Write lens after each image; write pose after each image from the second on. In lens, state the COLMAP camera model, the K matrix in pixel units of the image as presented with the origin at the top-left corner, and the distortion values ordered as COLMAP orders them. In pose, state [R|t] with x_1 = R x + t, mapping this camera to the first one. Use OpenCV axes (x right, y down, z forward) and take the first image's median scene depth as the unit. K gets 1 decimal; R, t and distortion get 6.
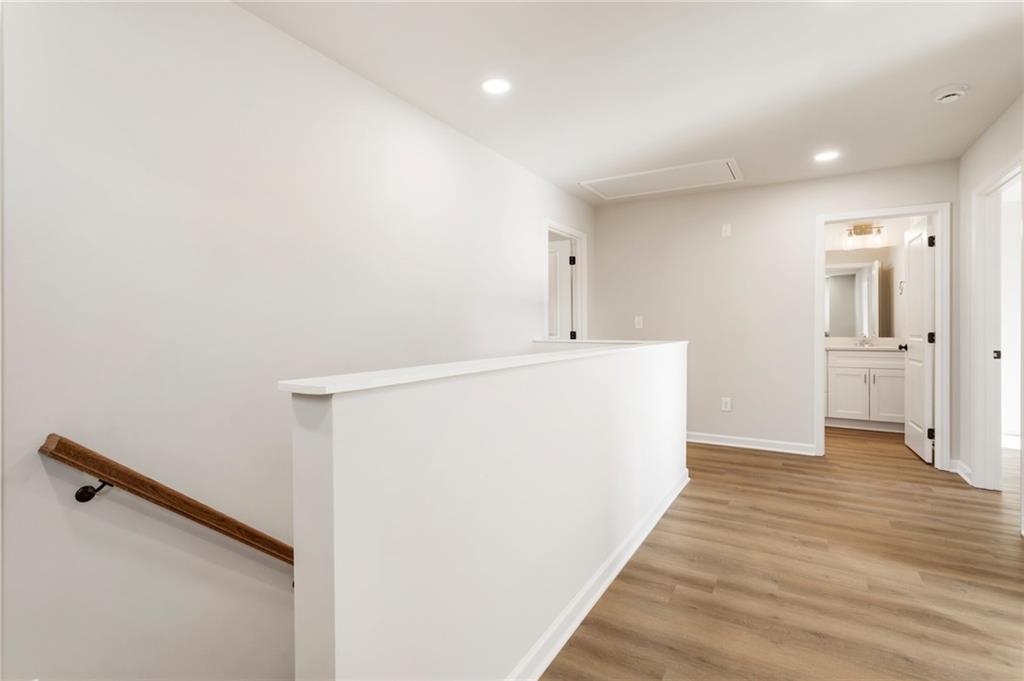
lens RADIAL K [[494.3, 0, 509.5], [0, 494.3, 344.7], [0, 0, 1]] dist [-0.000661, 0.003999]
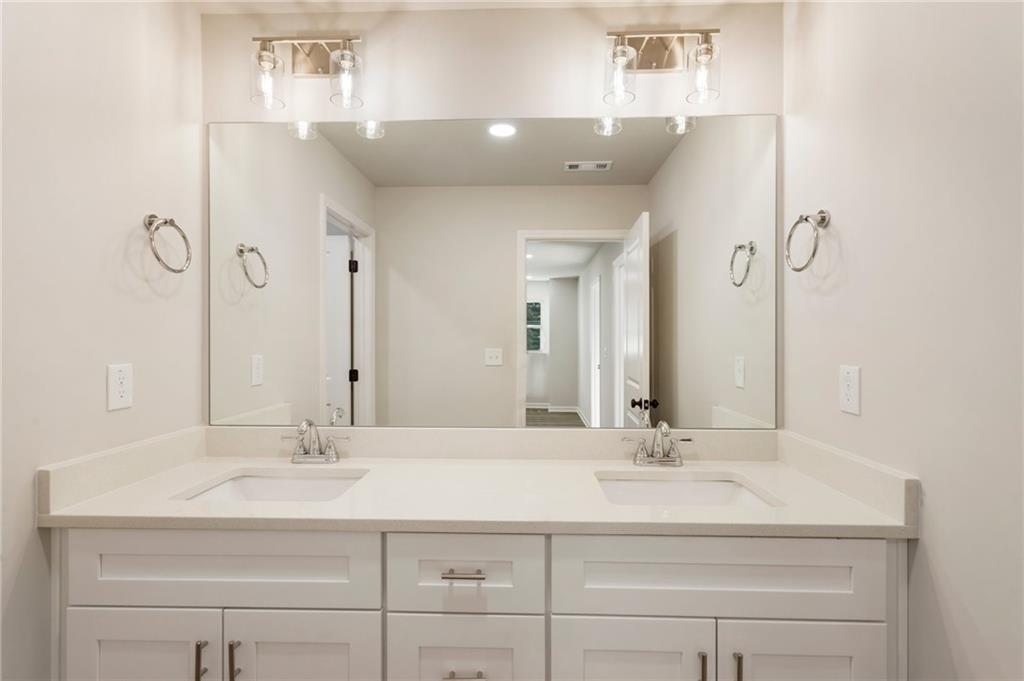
lens RADIAL K [[494.3, 0, 515.6], [0, 494.3, 341.3], [0, 0, 1]] dist [-0.000661, 0.003999]
pose [[0.874333, 0.007016, 0.485275, 0.238377], [0.001813, 0.999841, -0.017723, -0.028774], [-0.485323, 0.016376, 0.874182, 0.370483]]
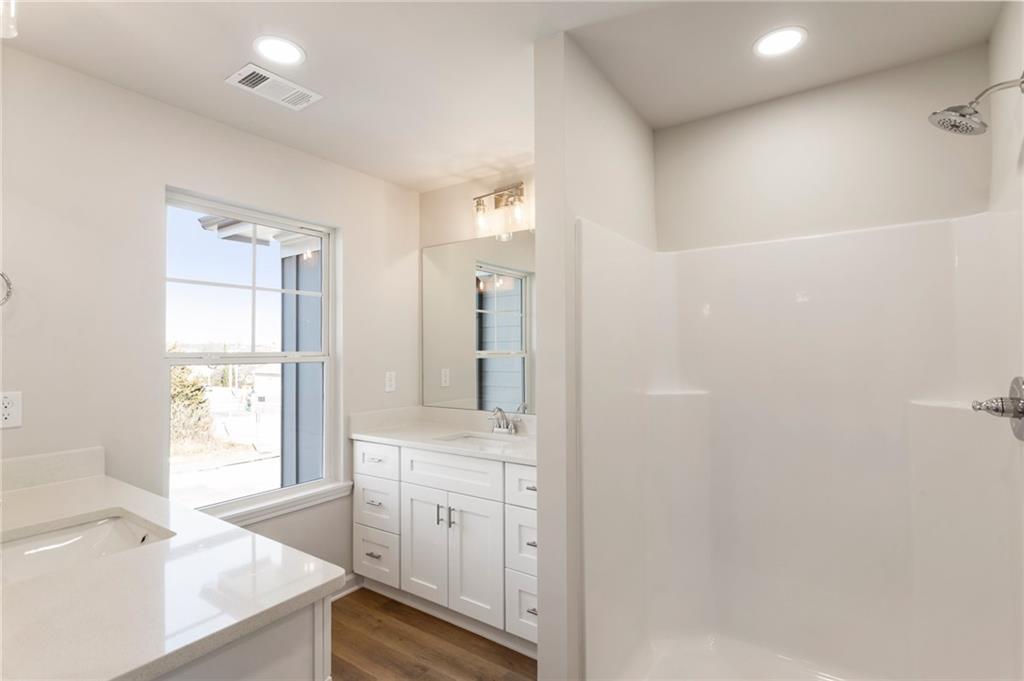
lens RADIAL K [[494.3, 0, 509.2], [0, 494.3, 341.1], [0, 0, 1]] dist [-0.000661, 0.003999]
pose [[0.993862, 0.007917, -0.110341, 0.284056], [-0.011980, 0.999272, -0.036214, -0.032418], [0.109974, 0.037314, 0.993234, 0.281839]]
